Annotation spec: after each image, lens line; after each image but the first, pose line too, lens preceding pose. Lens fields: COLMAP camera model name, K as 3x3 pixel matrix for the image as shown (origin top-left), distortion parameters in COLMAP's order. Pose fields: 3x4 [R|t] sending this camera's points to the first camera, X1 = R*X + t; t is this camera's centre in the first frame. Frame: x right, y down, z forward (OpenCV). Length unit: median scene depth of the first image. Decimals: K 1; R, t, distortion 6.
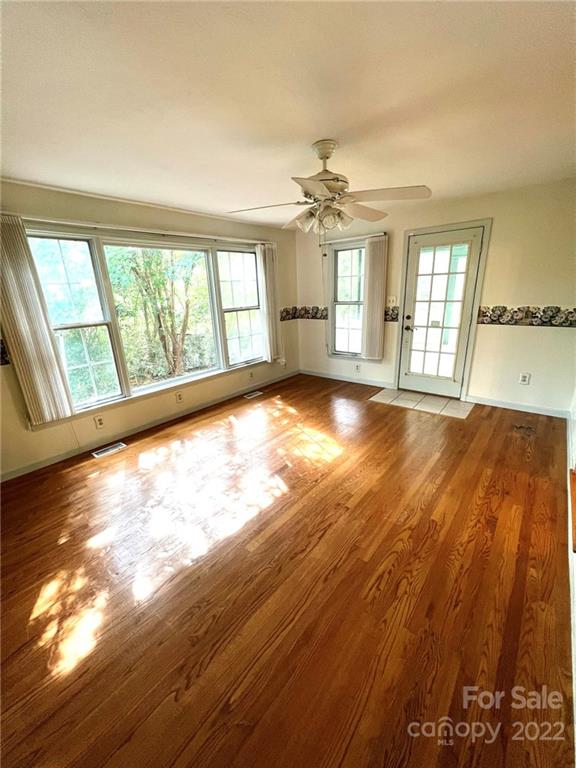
lens RADIAL K [[307.7, 0, 287.6], [0, 307.7, 384.1], [0, 0, 1]] dist [0.000580, -0.000566]
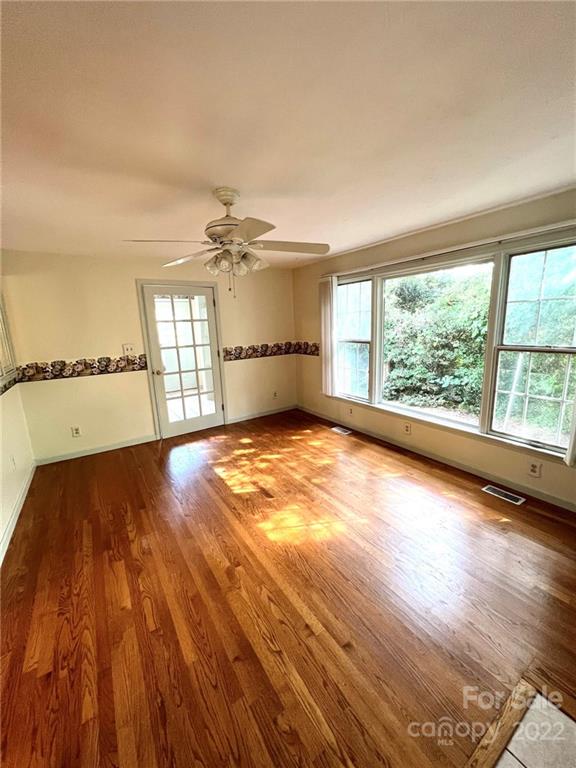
lens RADIAL K [[307.7, 0, 287.4], [0, 307.7, 384.7], [0, 0, 1]] dist [0.000580, -0.000566]
pose [[-0.289212, 0.242053, -0.926157, 0.723757], [-0.237065, 0.919255, 0.314278, -0.353921], [0.927446, 0.310452, -0.208478, 1.001426]]
